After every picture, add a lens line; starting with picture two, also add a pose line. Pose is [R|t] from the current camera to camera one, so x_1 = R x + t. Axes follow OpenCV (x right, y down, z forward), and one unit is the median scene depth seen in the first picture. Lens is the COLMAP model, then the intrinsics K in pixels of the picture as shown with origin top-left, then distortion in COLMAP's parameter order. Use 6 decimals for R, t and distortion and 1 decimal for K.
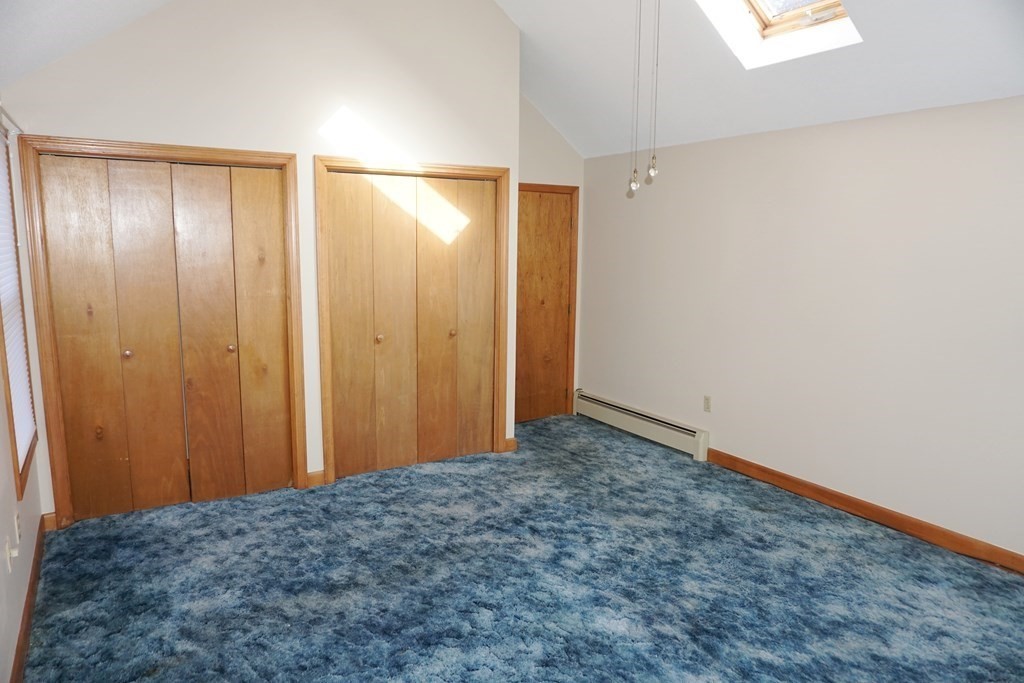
lens RADIAL K [[686.4, 0, 514.4], [0, 686.4, 342.3], [0, 0, 1]] dist [-0.040361, 0.026532]
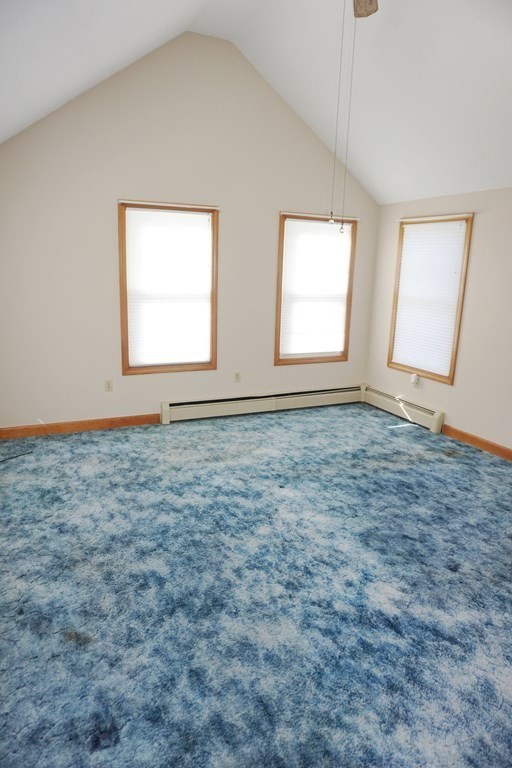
lens RADIAL K [[514.8, 0, 247.8], [0, 514.8, 384.0], [0, 0, 1]] dist [-0.040361, 0.026532]
pose [[-0.991282, -0.069470, 0.111955, 0.163547], [-0.023145, 0.928306, 0.371097, -0.232691], [-0.129709, 0.365270, -0.921821, 1.554835]]
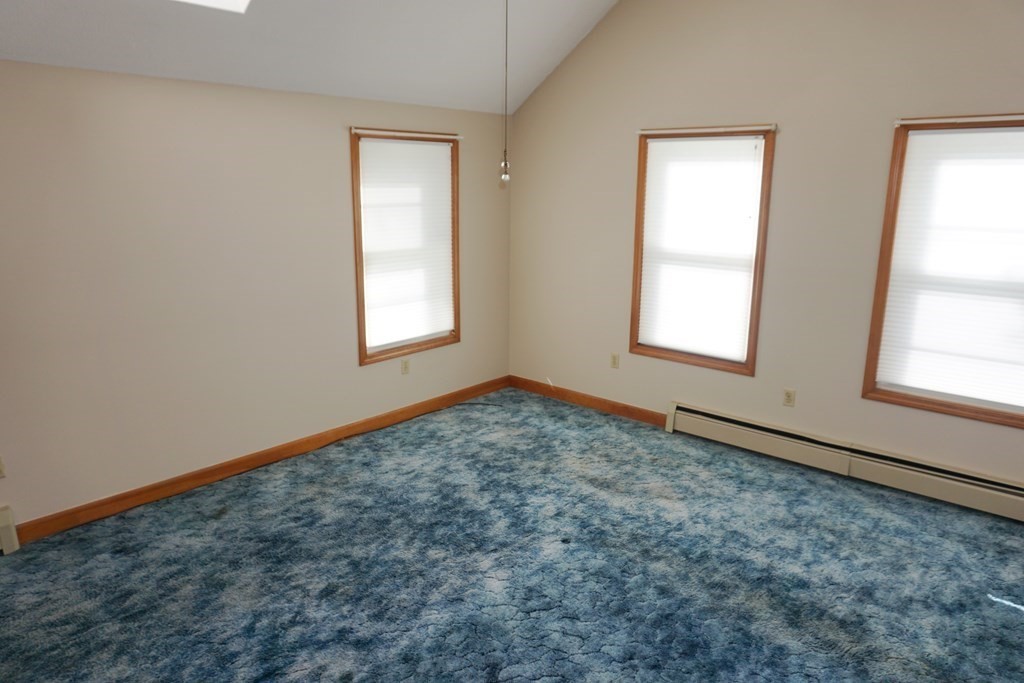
lens RADIAL K [[686.4, 0, 503.2], [0, 686.4, 335.3], [0, 0, 1]] dist [-0.040361, 0.026532]
pose [[-0.274548, -0.229169, 0.933866, -0.607180], [0.138041, 0.951732, 0.274136, -0.202770], [-0.951614, 0.204175, -0.229661, 0.905586]]
